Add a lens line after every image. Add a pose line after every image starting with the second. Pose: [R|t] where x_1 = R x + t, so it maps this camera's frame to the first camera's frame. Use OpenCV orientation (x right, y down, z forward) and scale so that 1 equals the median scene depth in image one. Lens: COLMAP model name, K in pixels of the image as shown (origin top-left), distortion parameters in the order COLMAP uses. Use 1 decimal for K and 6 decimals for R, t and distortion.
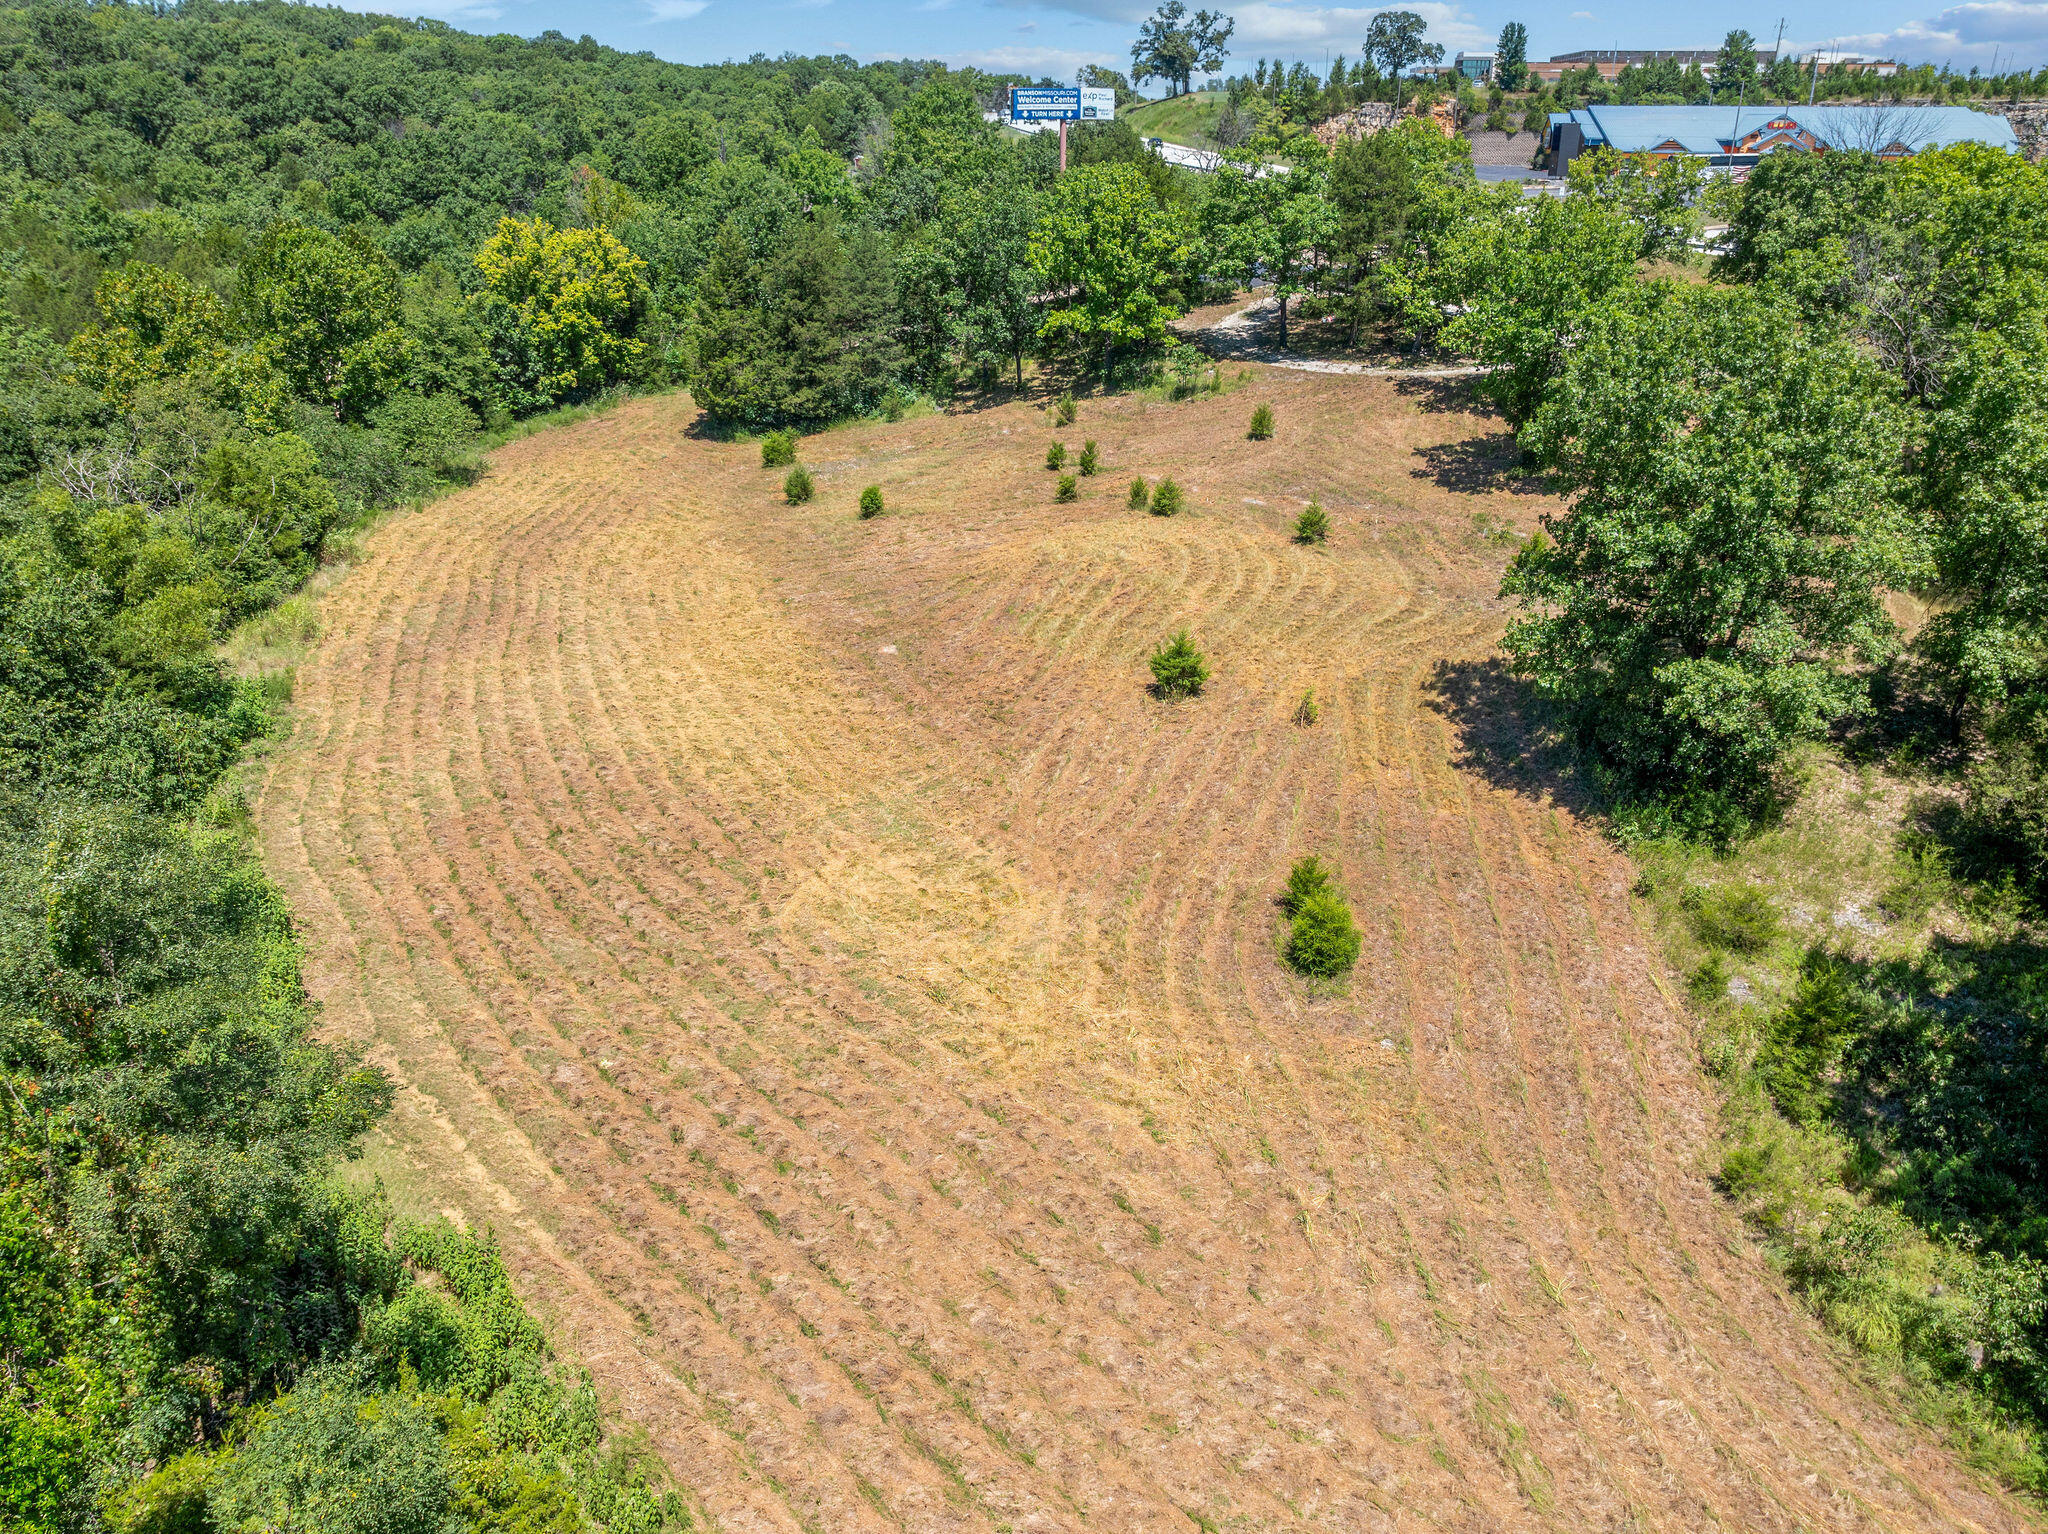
lens RADIAL K [[1438.3, 0, 1030.3], [0, 1438.3, 779.8], [0, 0, 1]] dist [-0.034342, -0.006860]
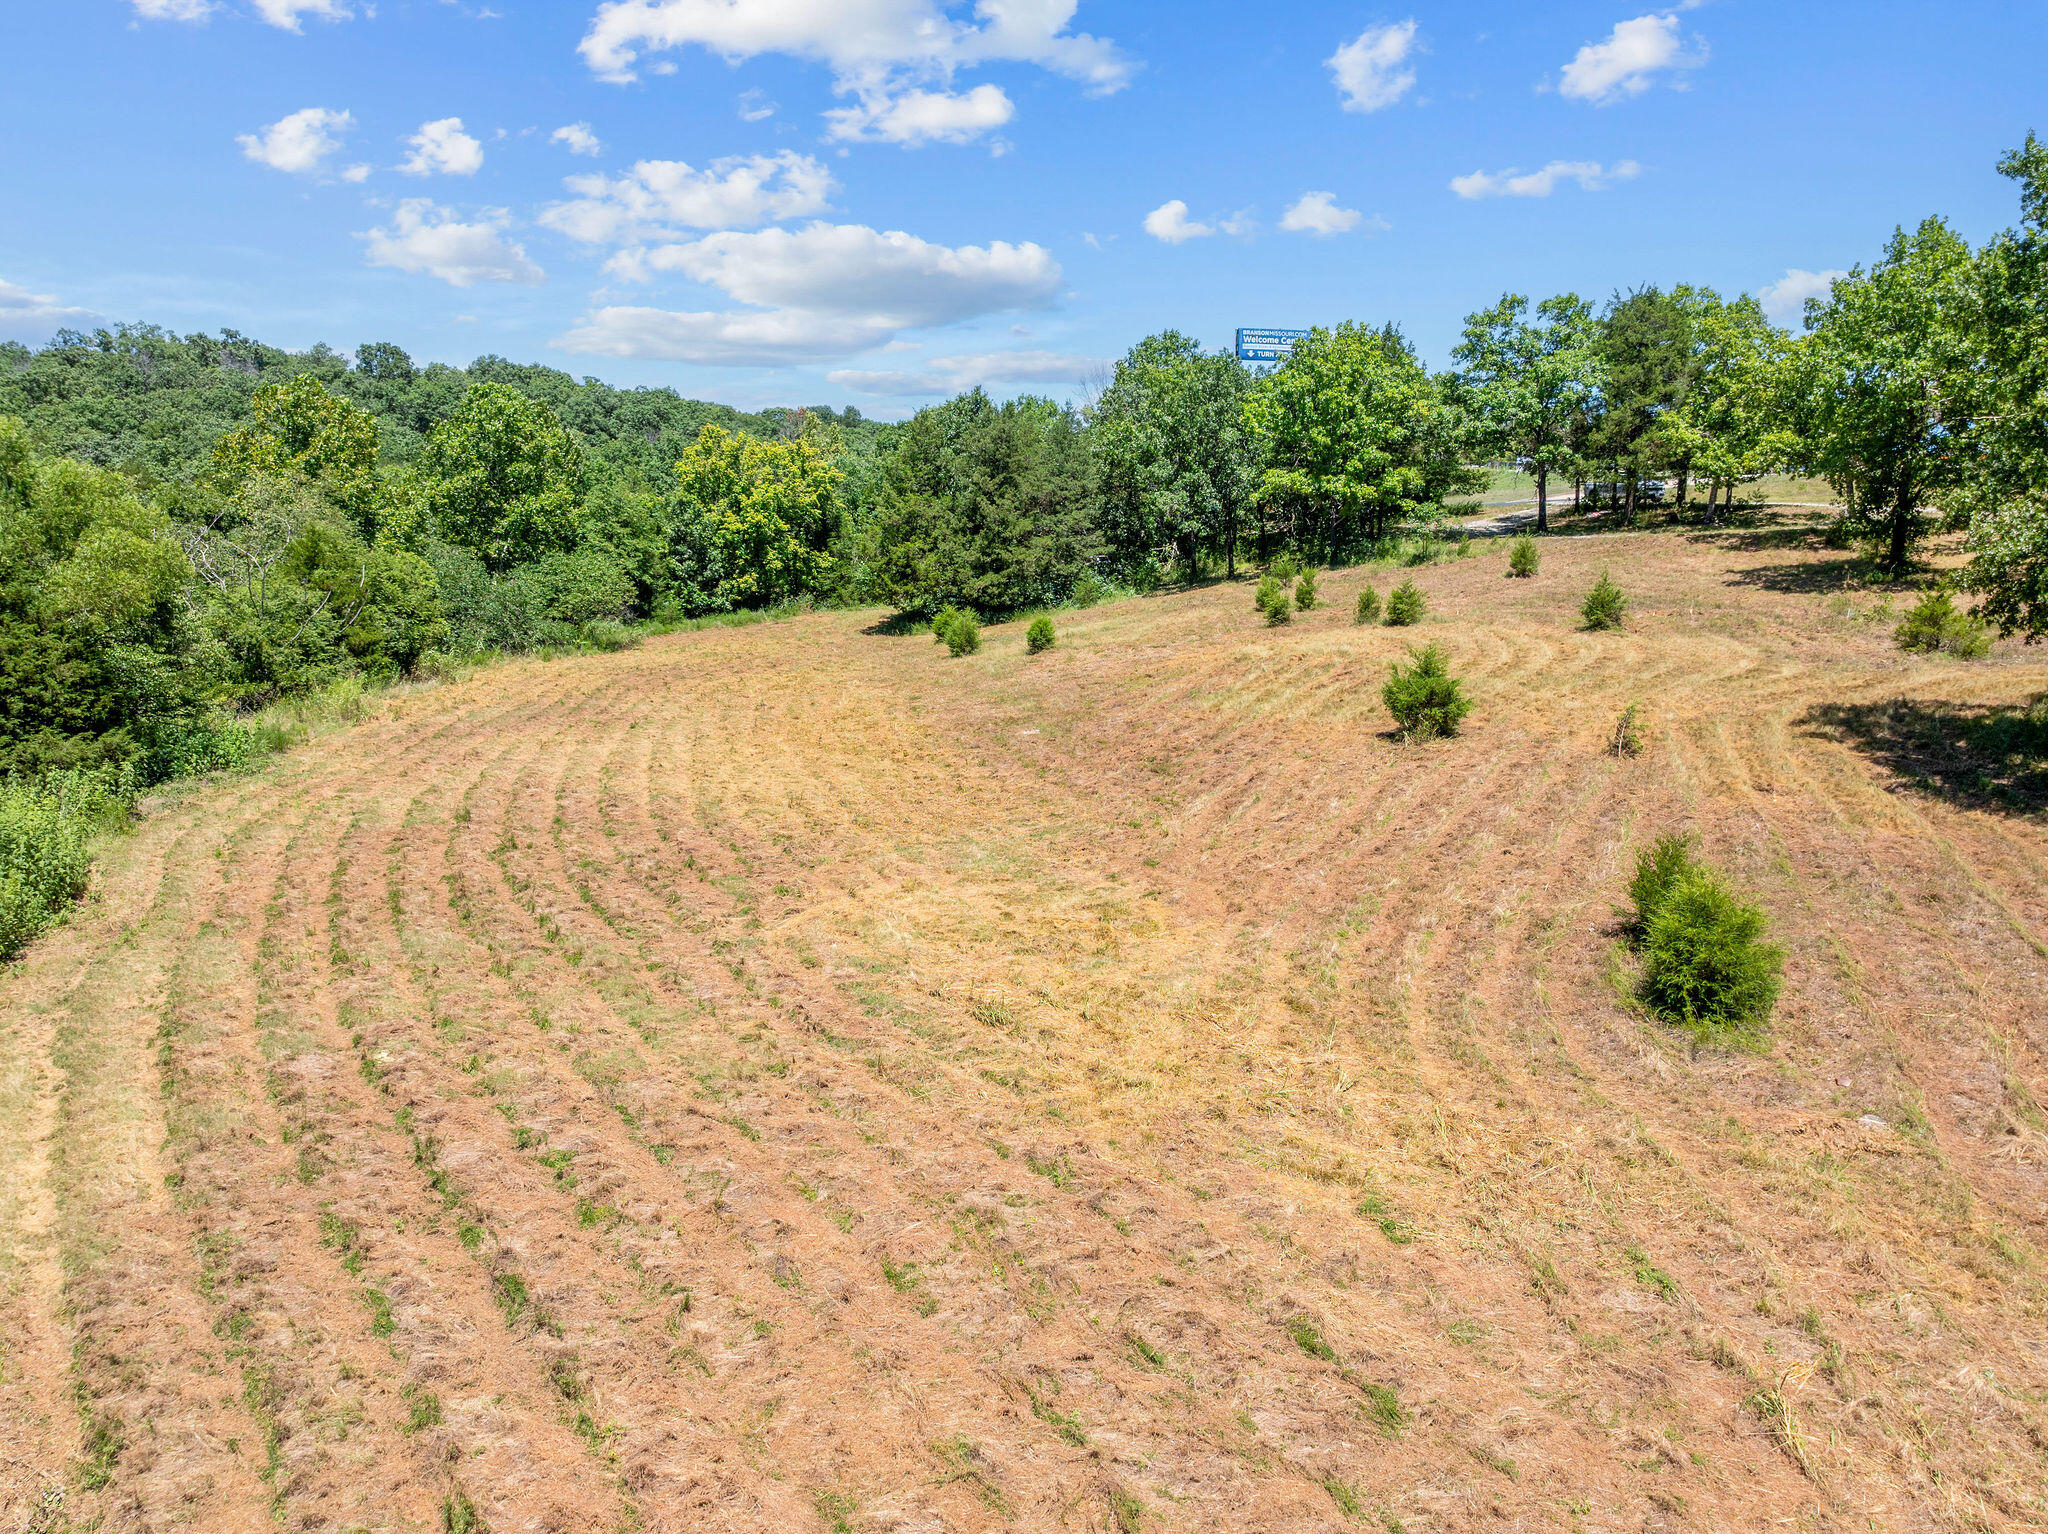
lens RADIAL K [[1436.2, 0, 1029.4], [0, 1436.2, 769.2], [0, 0, 1]] dist [-0.016267, -0.051107]
pose [[0.986562, 0.027337, -0.161082, 0.016766], [-0.070305, 0.960989, -0.267503, 0.091229], [0.147485, 0.275233, 0.949997, 0.195967]]
